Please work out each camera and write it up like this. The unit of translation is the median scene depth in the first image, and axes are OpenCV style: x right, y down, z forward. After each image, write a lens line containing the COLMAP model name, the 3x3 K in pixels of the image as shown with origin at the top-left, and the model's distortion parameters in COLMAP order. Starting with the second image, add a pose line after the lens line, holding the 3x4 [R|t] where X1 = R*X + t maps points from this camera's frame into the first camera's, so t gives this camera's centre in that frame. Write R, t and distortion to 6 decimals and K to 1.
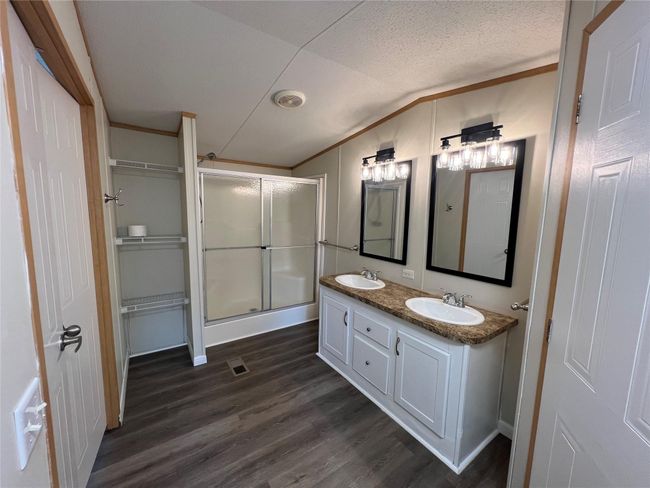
lens RADIAL K [[261.3, 0, 324.0], [0, 261.3, 243.1], [0, 0, 1]] dist [-0.001086, 0.000178]
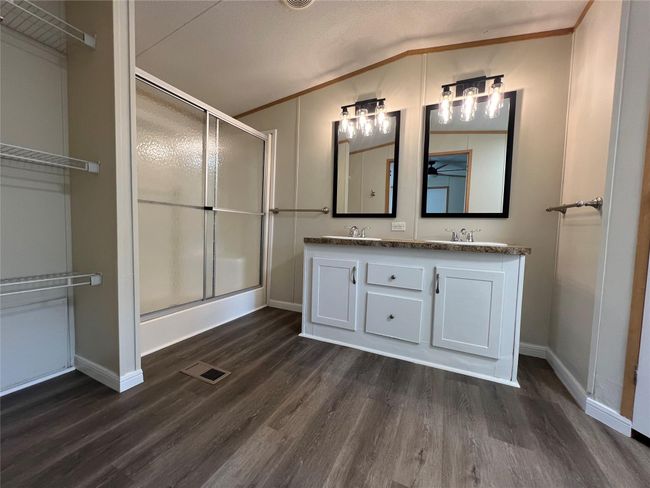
lens RADIAL K [[261.3, 0, 322.8], [0, 261.3, 242.4], [0, 0, 1]] dist [-0.001086, 0.000178]
pose [[0.866210, -0.022776, 0.499161, -0.422519], [0.049682, 0.997936, -0.040680, 0.207347], [-0.497204, 0.060036, 0.865554, 0.299799]]
